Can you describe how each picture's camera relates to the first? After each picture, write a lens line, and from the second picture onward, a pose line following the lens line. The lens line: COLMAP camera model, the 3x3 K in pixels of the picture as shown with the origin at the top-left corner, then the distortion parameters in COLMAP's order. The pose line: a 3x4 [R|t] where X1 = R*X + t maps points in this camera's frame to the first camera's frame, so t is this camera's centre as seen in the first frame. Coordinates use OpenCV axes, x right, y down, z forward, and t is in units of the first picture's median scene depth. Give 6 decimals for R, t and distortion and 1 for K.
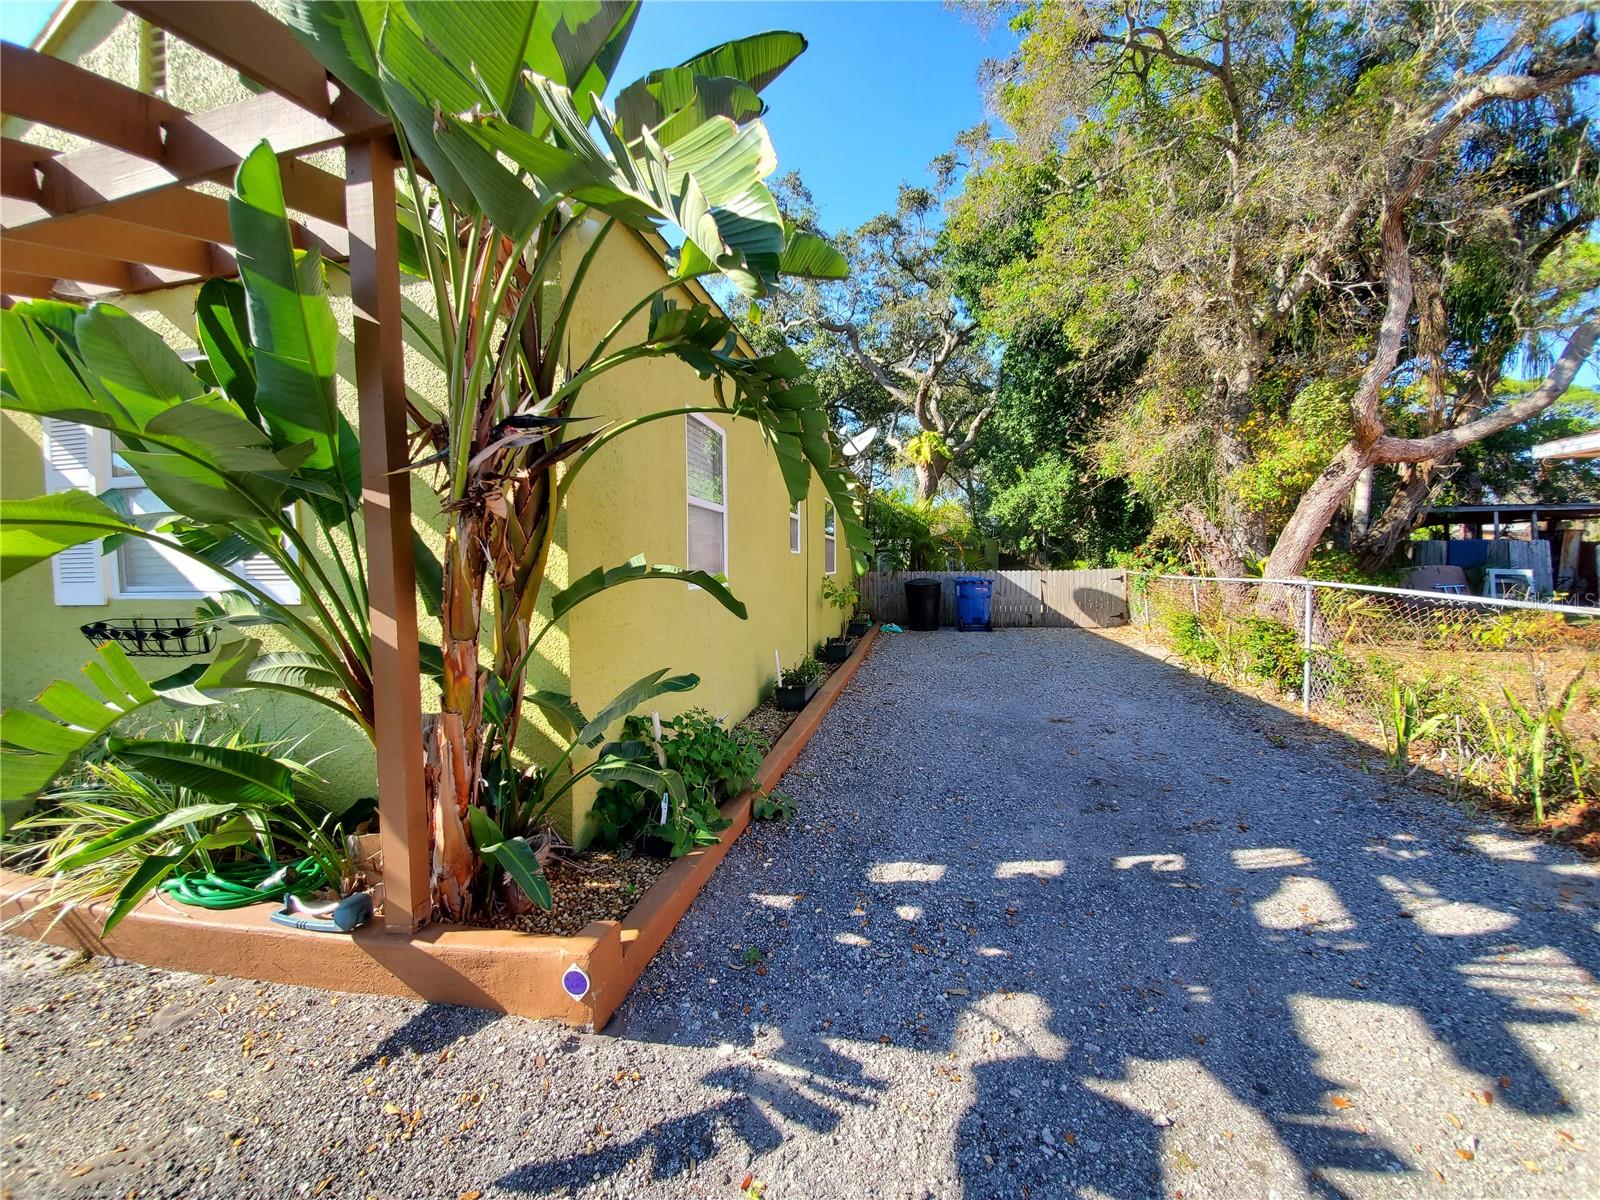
lens RADIAL K [[628.9, 0, 798.2], [0, 628.9, 612.8], [0, 0, 1]] dist [0.006189, -0.012781]
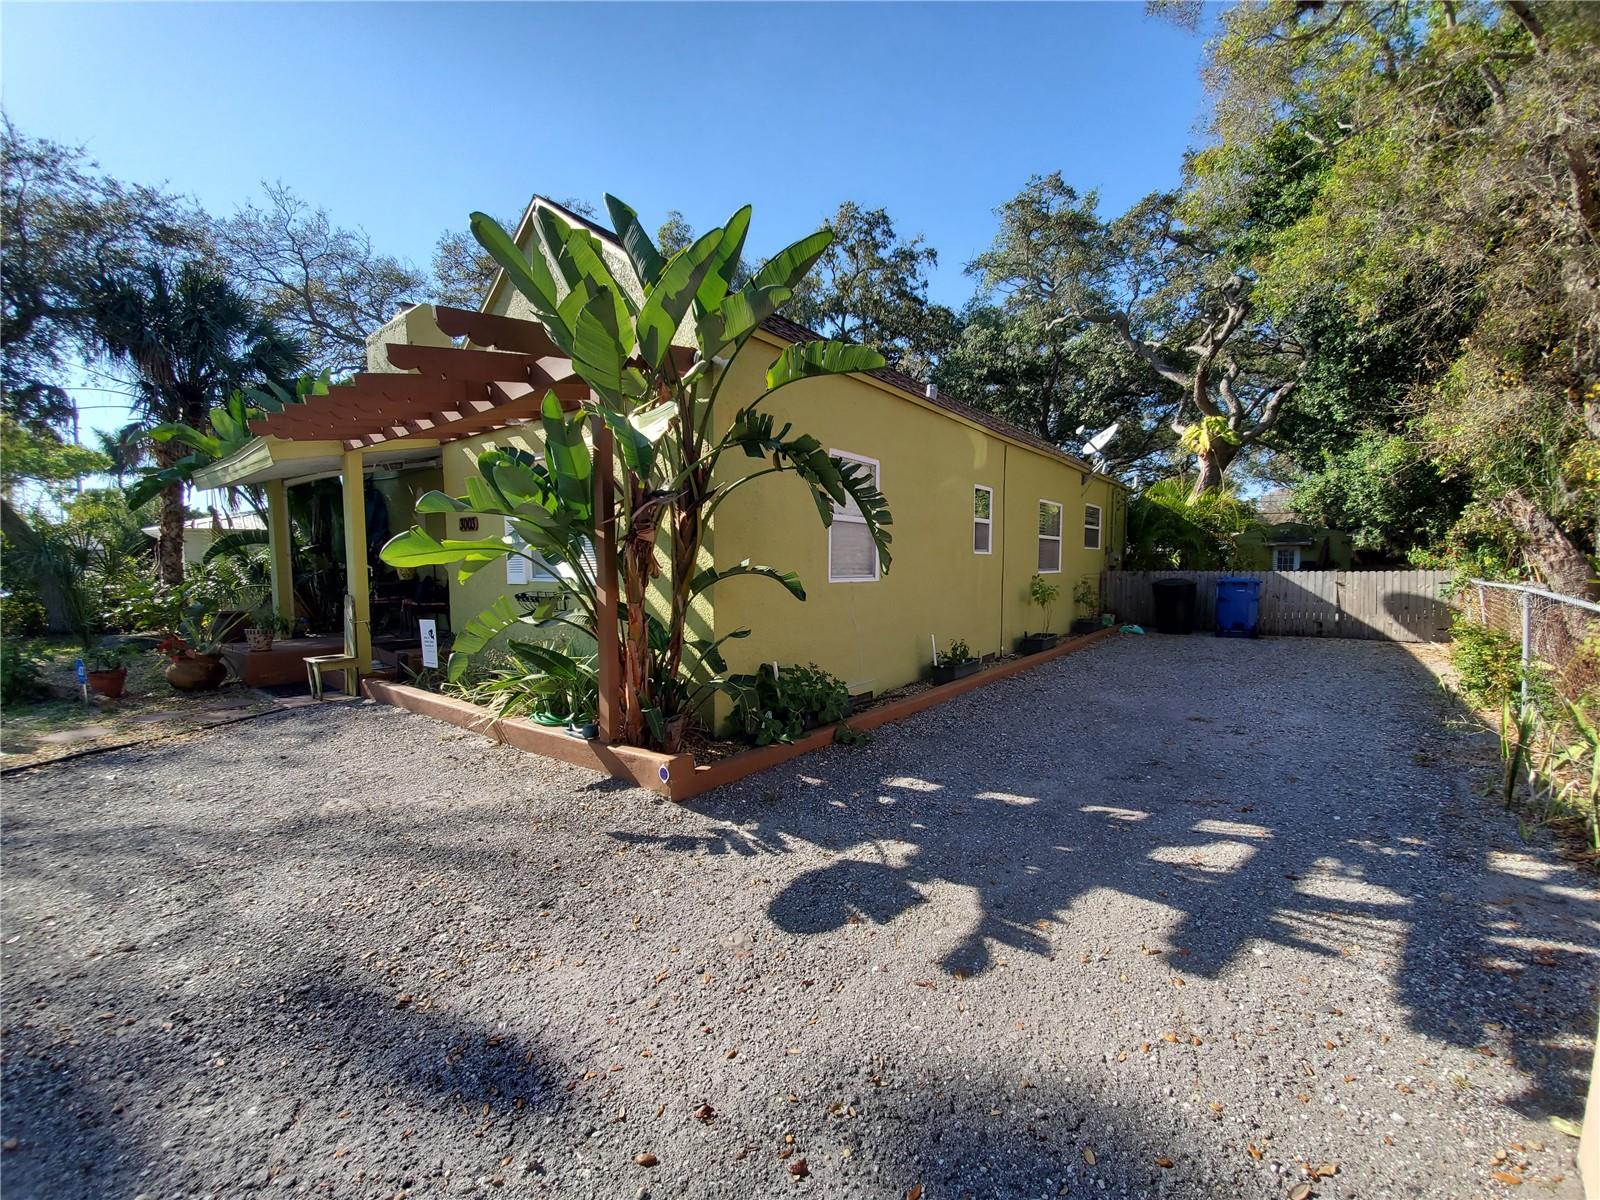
lens RADIAL K [[624.0, 0, 802.9], [0, 624.0, 611.2], [0, 0, 1]] dist [0.004205, -0.011731]
pose [[0.889971, 0.040115, -0.454249, 0.270946], [-0.038106, 0.999181, 0.013579, 0.006925], [0.454422, 0.005225, 0.890771, -0.169812]]
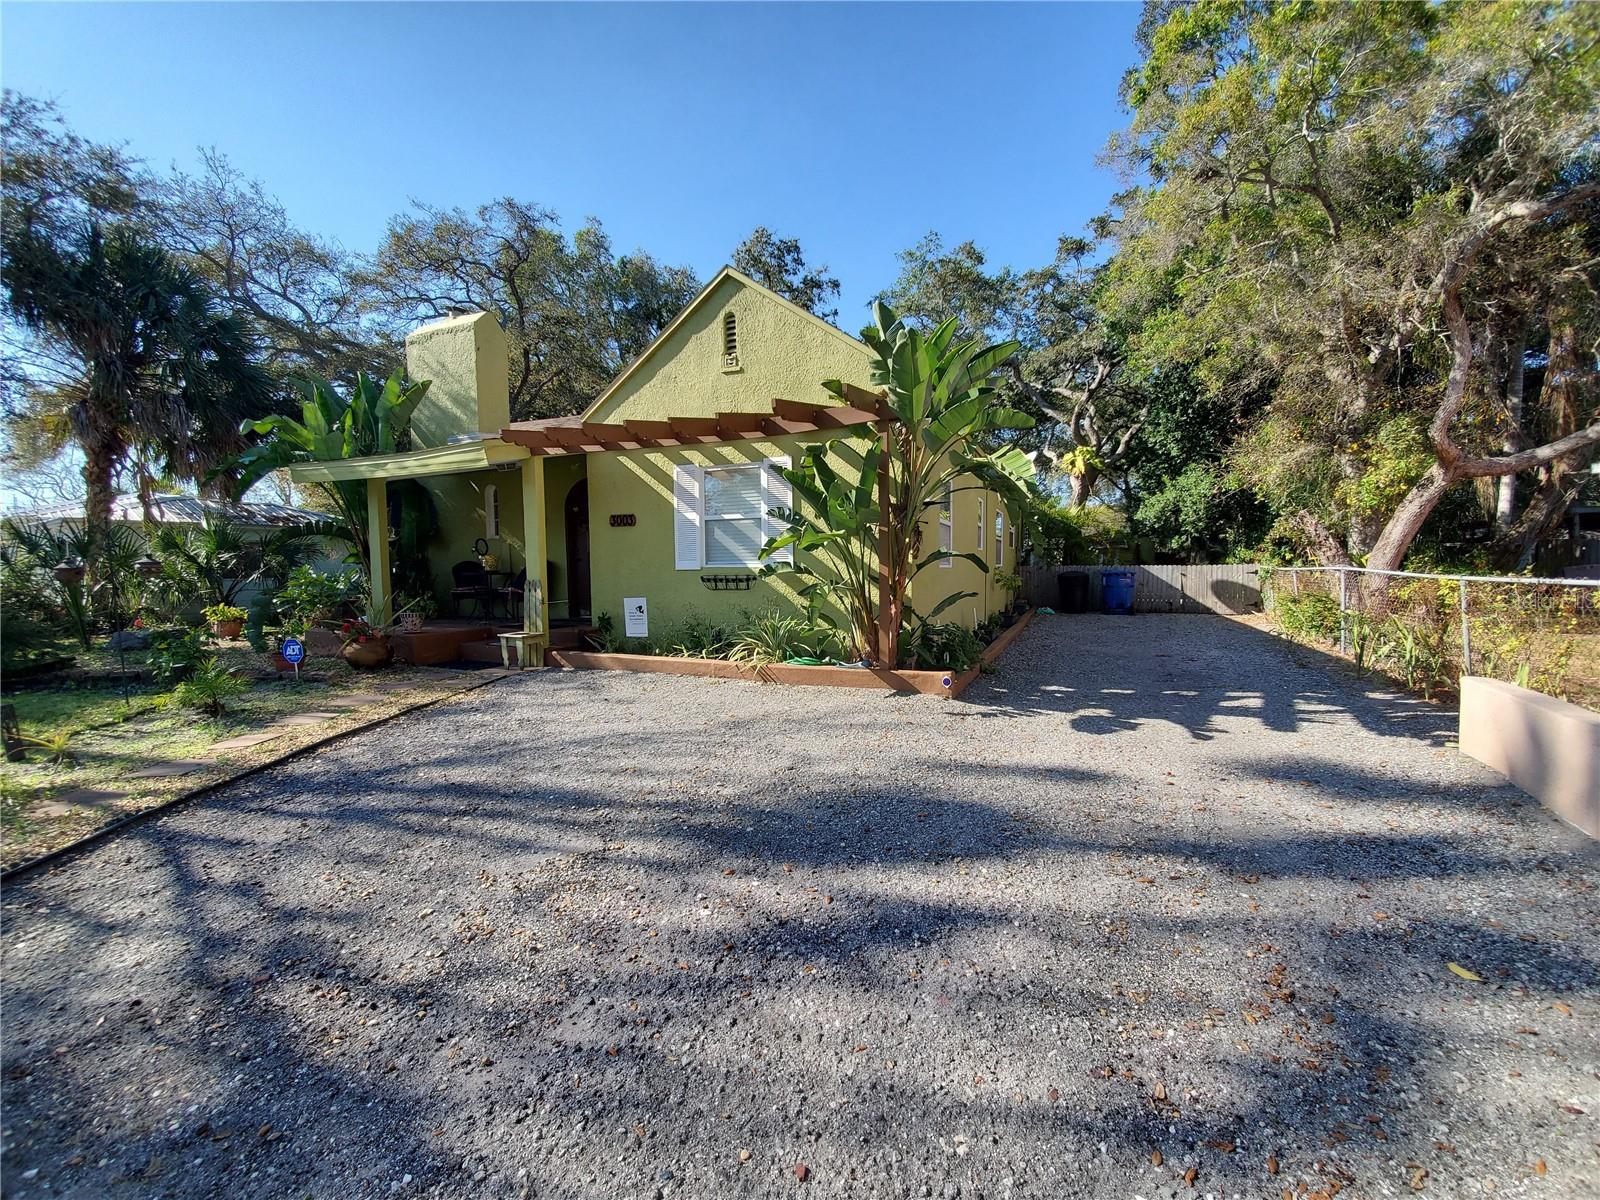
lens RADIAL K [[628.9, 0, 798.2], [0, 628.9, 612.8], [0, 0, 1]] dist [0.006189, -0.012781]
pose [[0.975459, 0.020873, -0.219190, -0.115274], [-0.020722, 0.999781, 0.002986, 0.071103], [0.219204, 0.001629, 0.975678, -0.657529]]
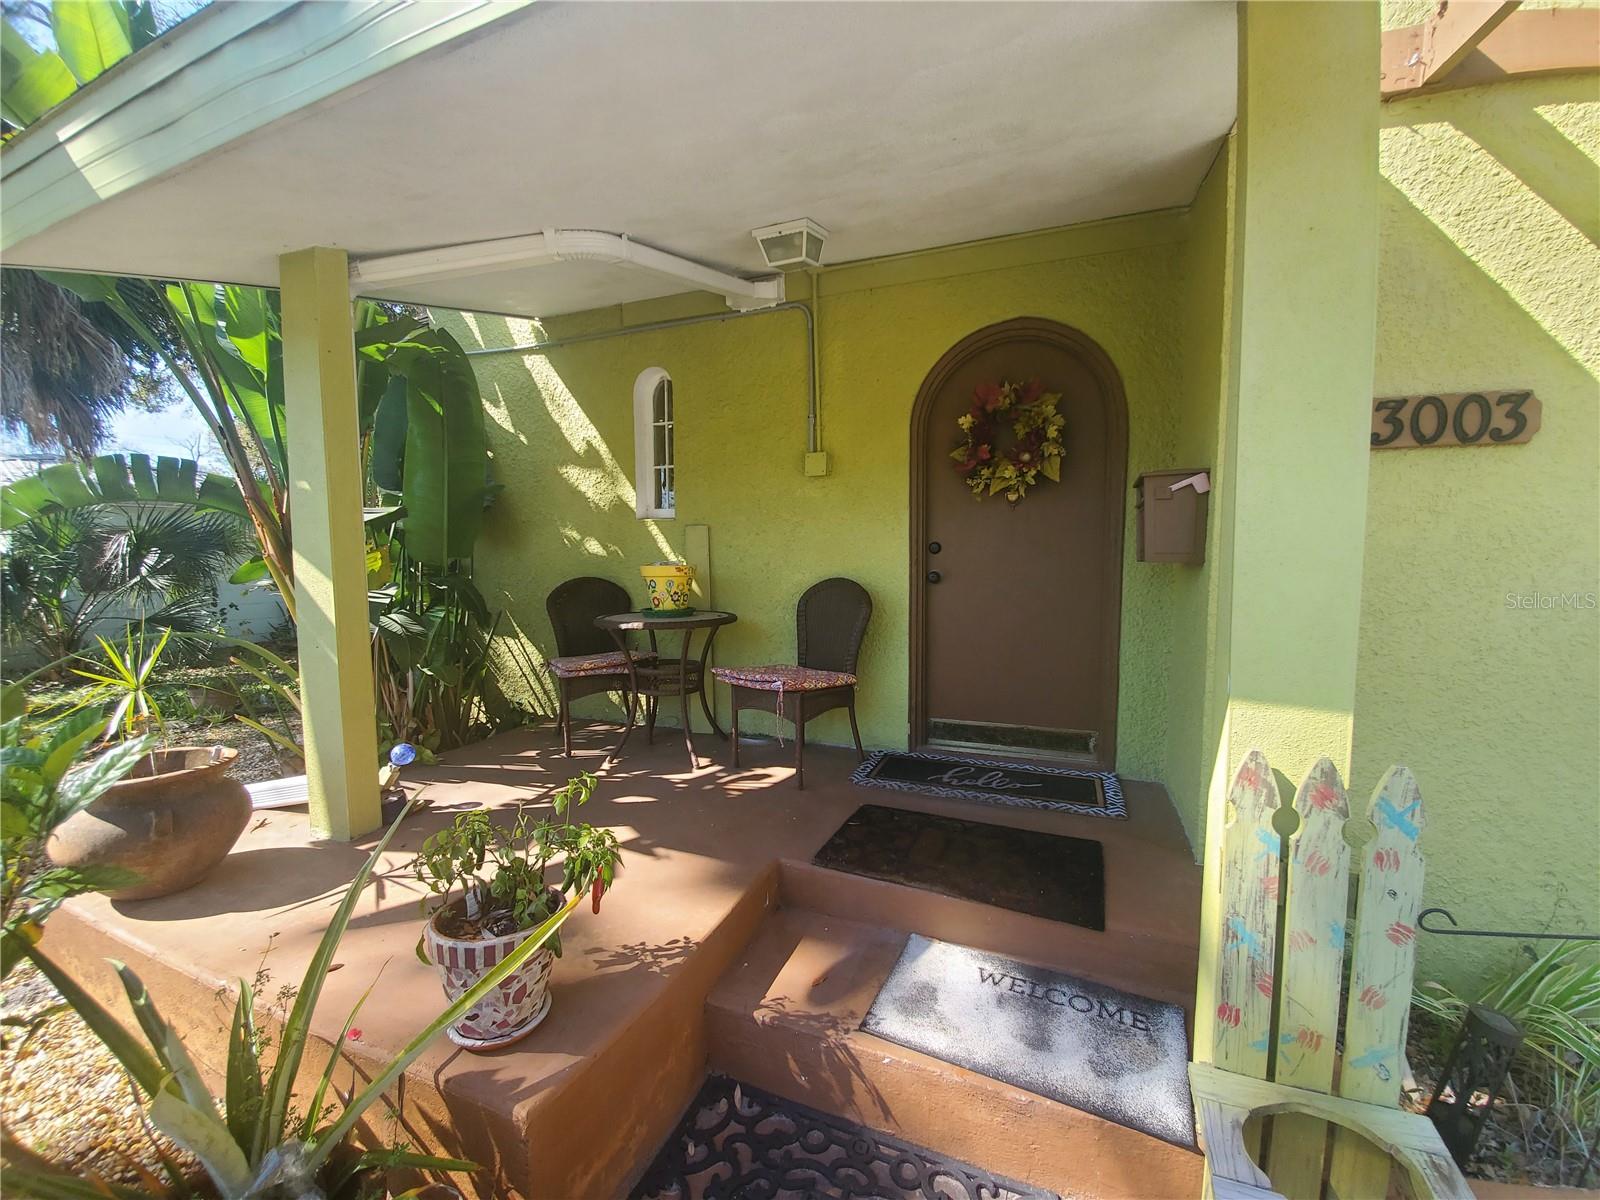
lens RADIAL K [[624.0, 0, 802.9], [0, 624.0, 611.2], [0, 0, 1]] dist [0.004205, -0.011731]
pose [[0.980594, 0.022549, -0.194750, -0.981623], [-0.020228, 0.999699, 0.013898, -0.019659], [0.195005, -0.009689, 0.980754, 0.193189]]
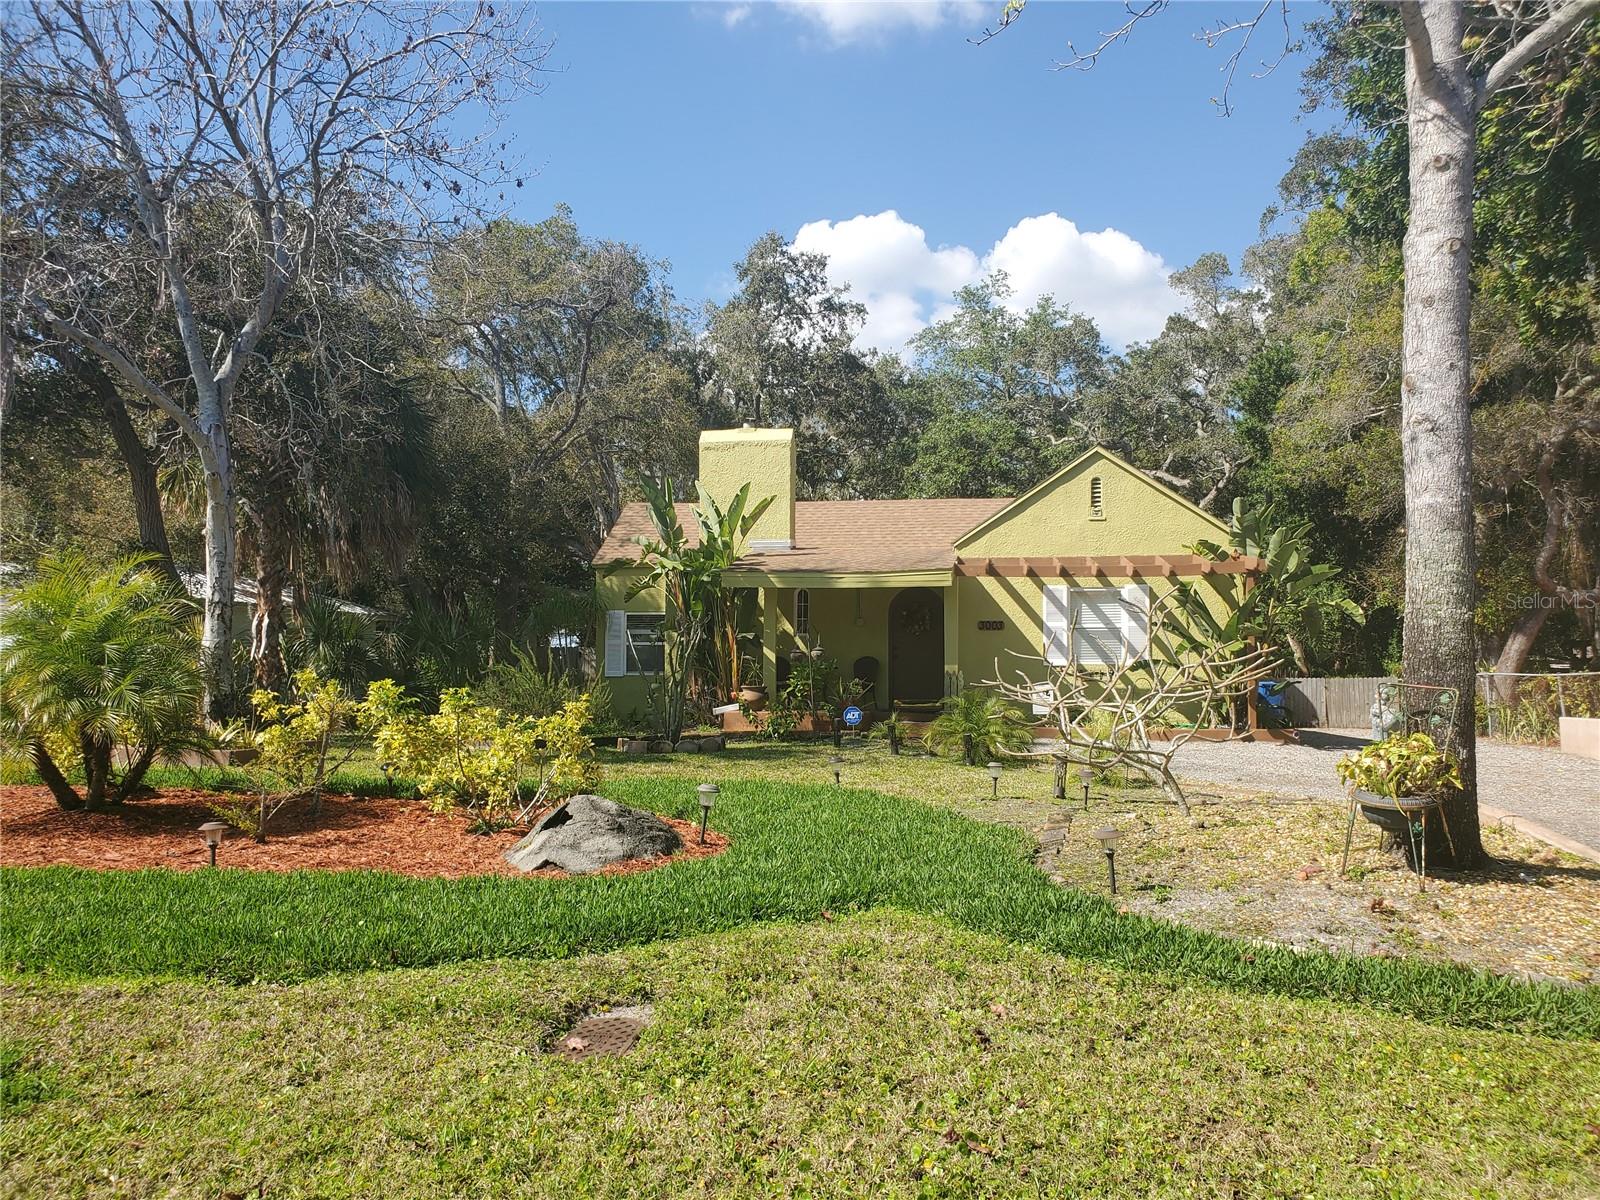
lens RADIAL K [[1232.0, 0, 743.3], [0, 1232.0, 652.6], [0, 0, 1]] dist [0.129864, -0.245936]
pose [[0.999882, 0.015309, 0.001058, -1.392943], [-0.015128, 0.994949, -0.099235, 0.285364], [-0.002572, 0.099207, 0.995063, -2.621307]]
